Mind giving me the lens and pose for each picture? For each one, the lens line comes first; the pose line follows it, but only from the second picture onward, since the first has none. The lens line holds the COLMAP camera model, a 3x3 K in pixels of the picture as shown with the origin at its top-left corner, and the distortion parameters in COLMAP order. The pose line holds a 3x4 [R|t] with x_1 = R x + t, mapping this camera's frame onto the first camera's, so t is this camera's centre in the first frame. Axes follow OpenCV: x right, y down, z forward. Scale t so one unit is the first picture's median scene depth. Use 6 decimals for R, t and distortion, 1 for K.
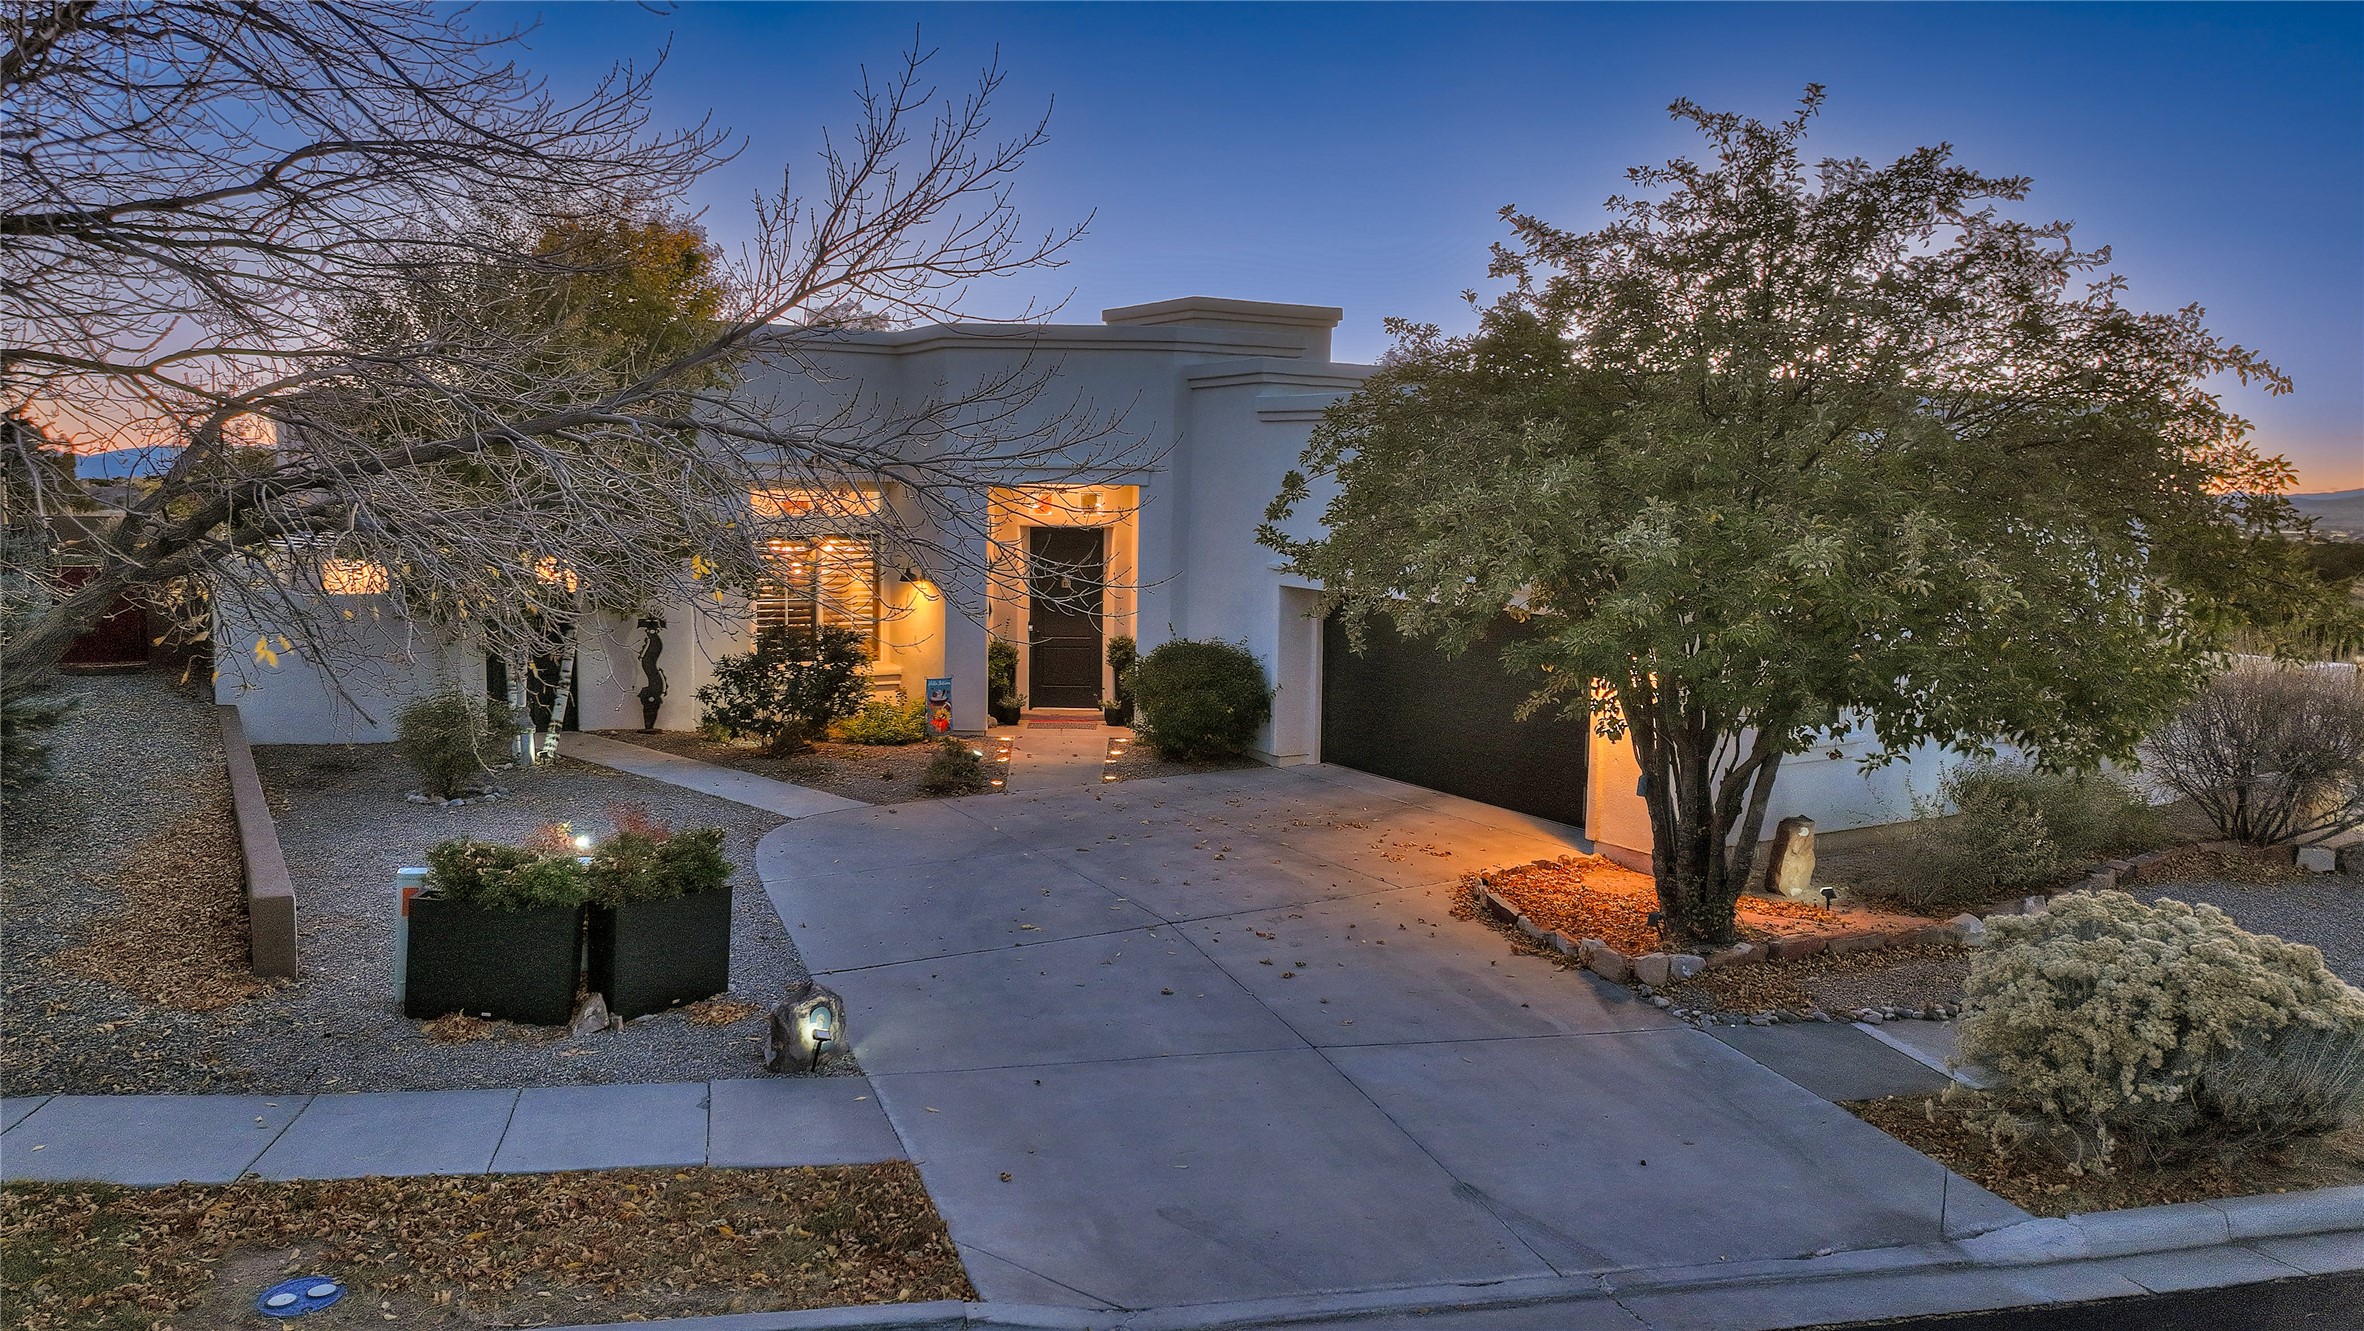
lens RADIAL K [[1667.2, 0, 1185.2], [0, 1667.2, 661.9], [0, 0, 1]] dist [0.003388, 0.006134]
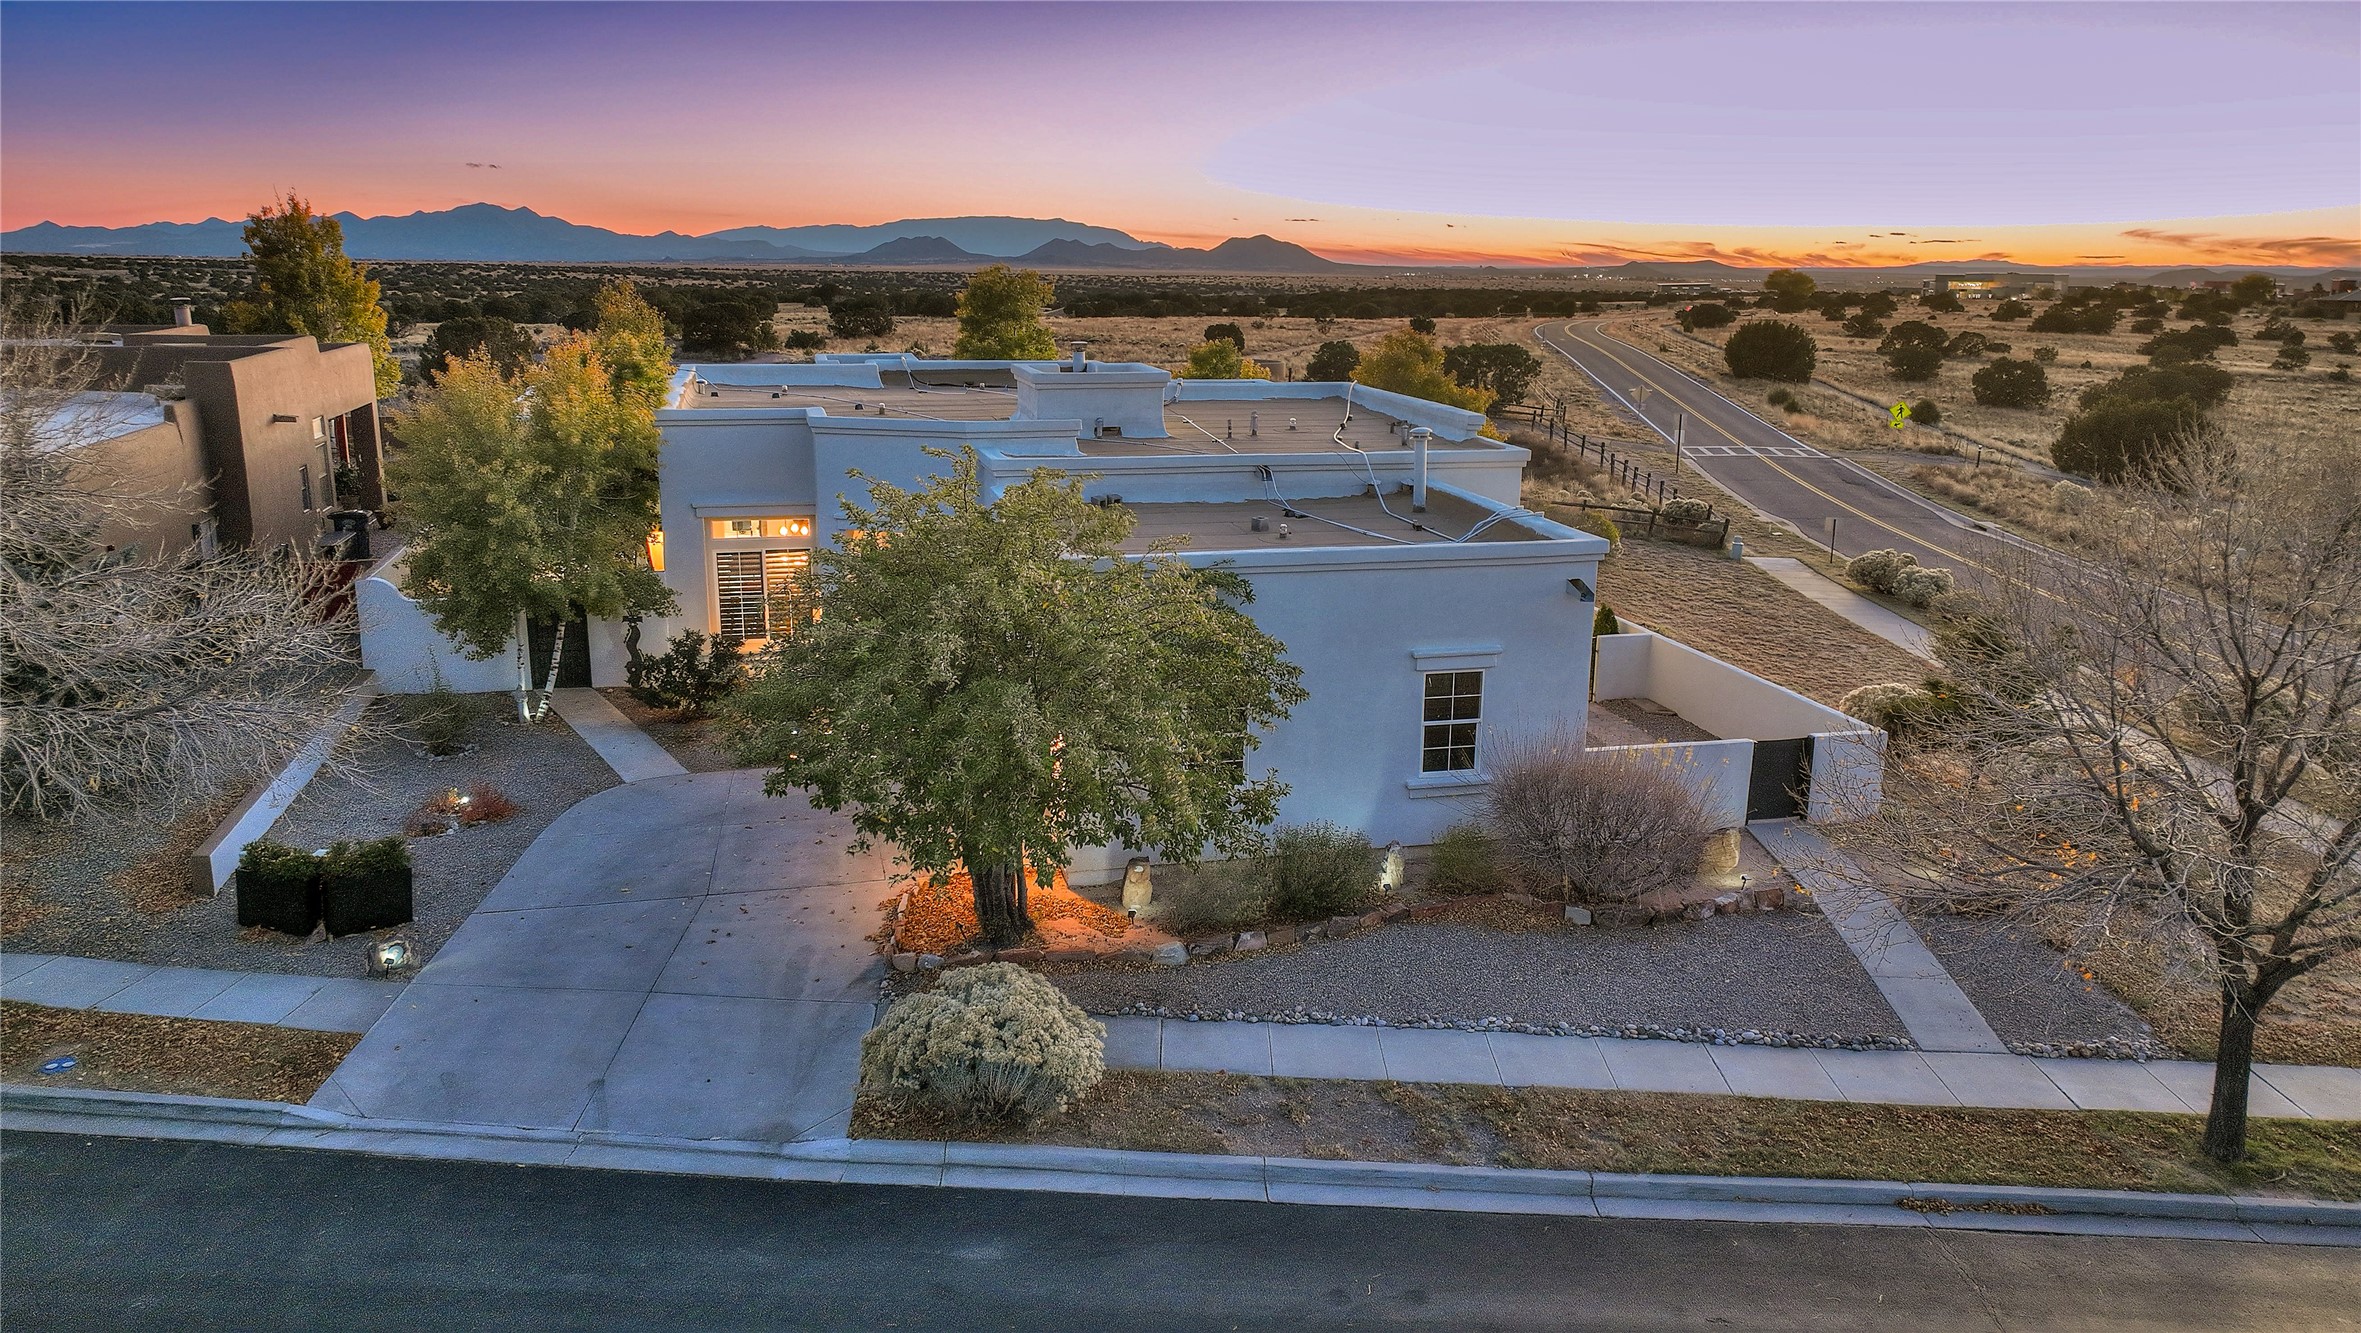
lens RADIAL K [[1671.6, 0, 1180.0], [0, 1671.6, 653.2], [0, 0, 1]] dist [0.005228, -0.003228]
pose [[0.953248, 0.062263, -0.295705, 1.064270], [-0.024530, 0.991258, 0.129640, -0.359248], [0.301191, -0.116325, 0.946442, -0.479470]]
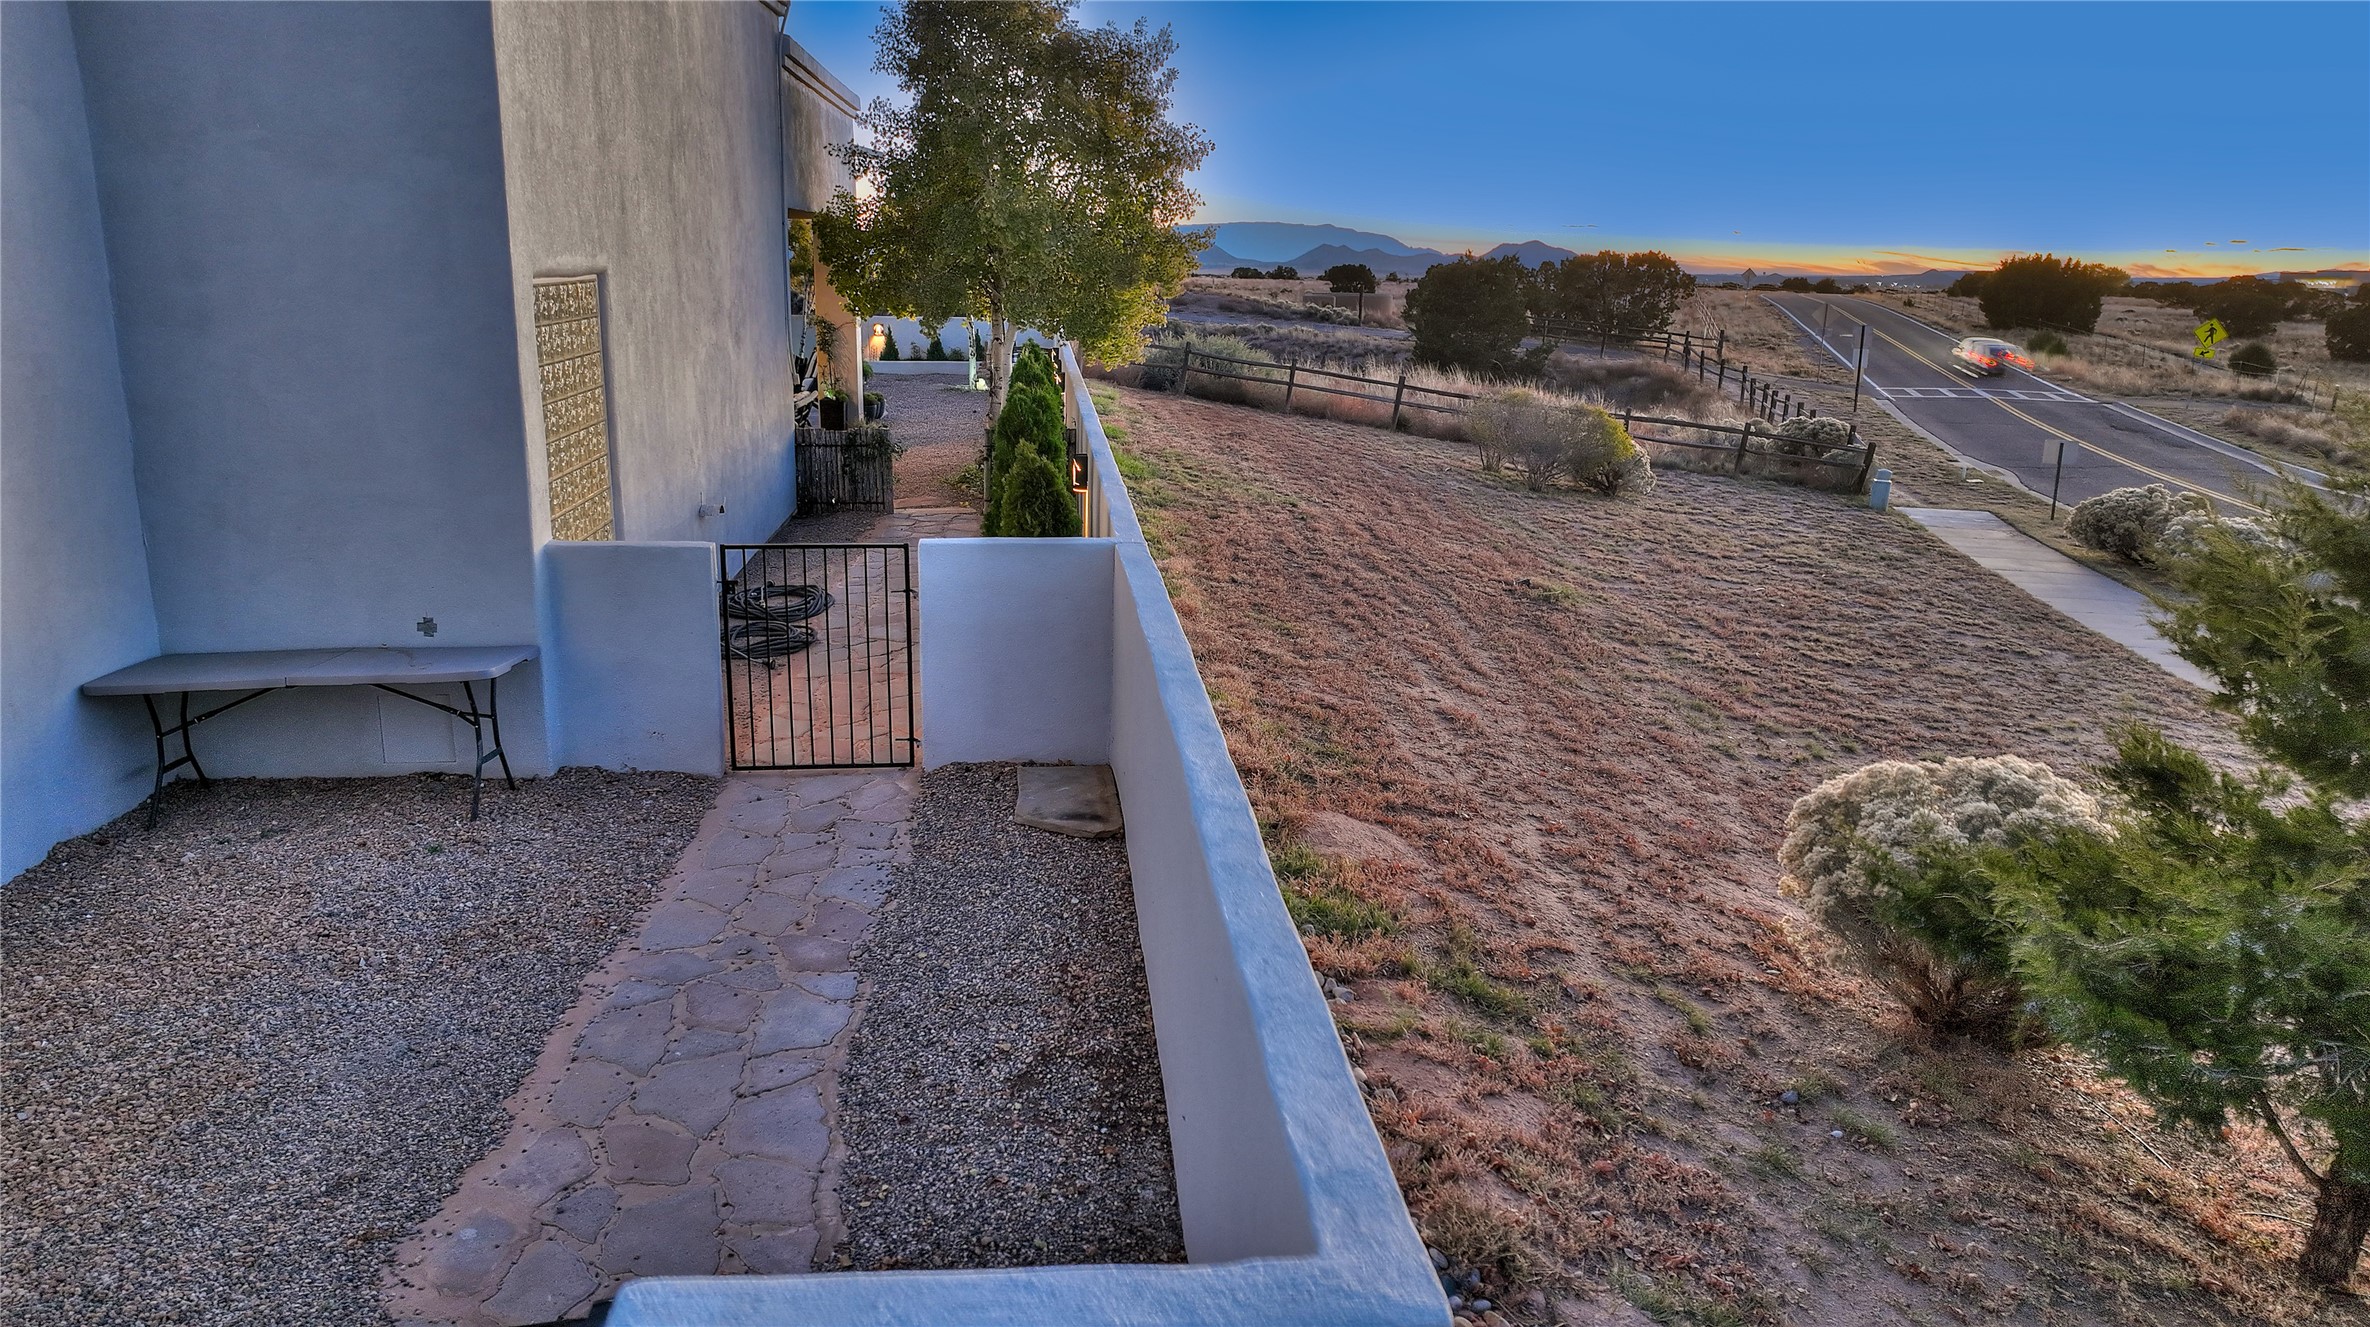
lens RADIAL K [[1671.5, 0, 1197.9], [0, 1671.5, 673.0], [0, 0, 1]] dist [0.003388, 0.006134]
pose [[0.898964, 0.102539, -0.425851, 1.357268], [-0.045478, 0.988809, 0.142088, -0.106324], [0.435655, -0.108365, 0.893567, 1.660769]]
